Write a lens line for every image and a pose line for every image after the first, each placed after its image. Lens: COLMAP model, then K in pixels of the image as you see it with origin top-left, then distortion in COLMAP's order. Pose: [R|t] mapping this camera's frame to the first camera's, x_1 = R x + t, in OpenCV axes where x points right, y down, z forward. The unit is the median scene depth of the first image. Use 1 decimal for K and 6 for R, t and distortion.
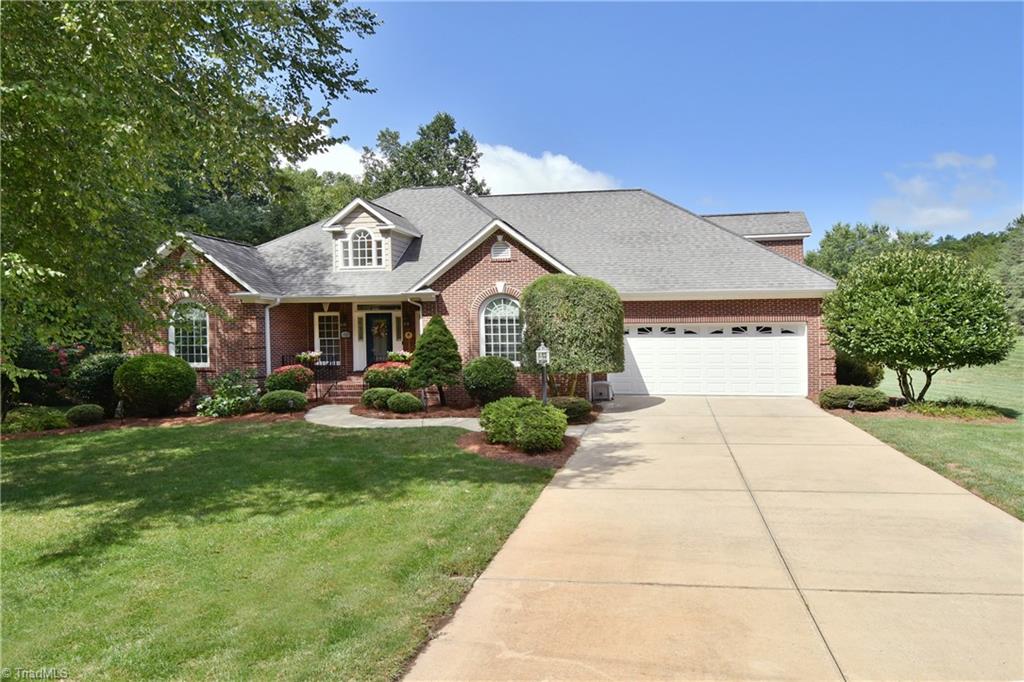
lens RADIAL K [[517.1, 0, 571.4], [0, 517.1, 349.6], [0, 0, 1]] dist [0.051536, -0.001965]
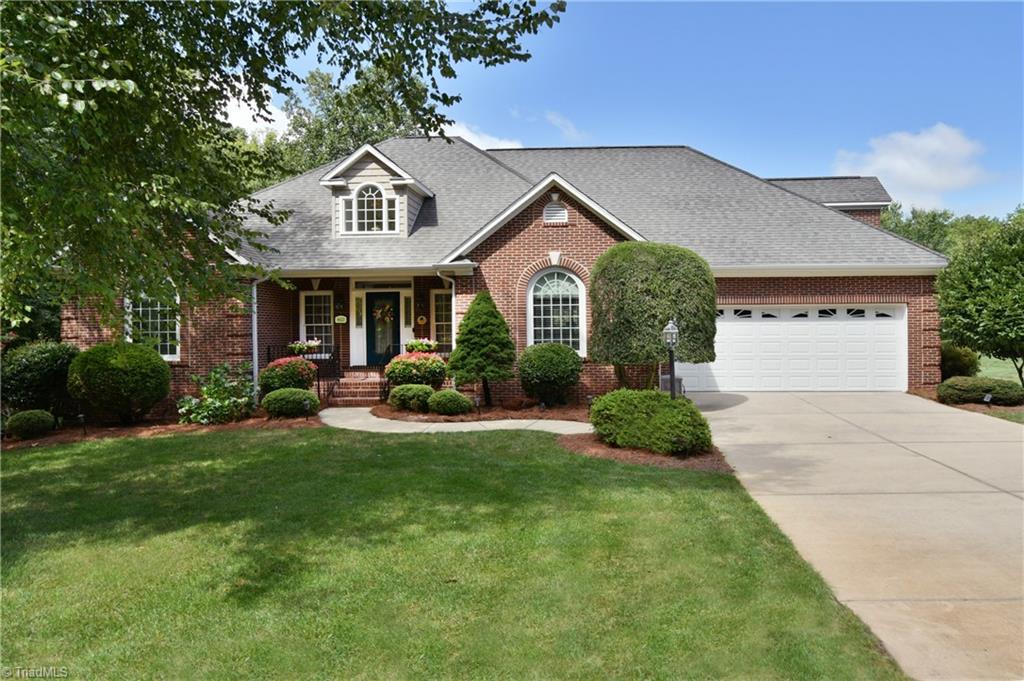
lens RADIAL K [[631.9, 0, 593.4], [0, 631.9, 333.0], [0, 0, 1]] dist [0.044963, 0.003084]
pose [[0.995338, -0.003488, 0.096382, -0.169538], [0.005797, 0.999703, -0.023681, 0.018191], [-0.096271, 0.024129, 0.995063, 0.024031]]
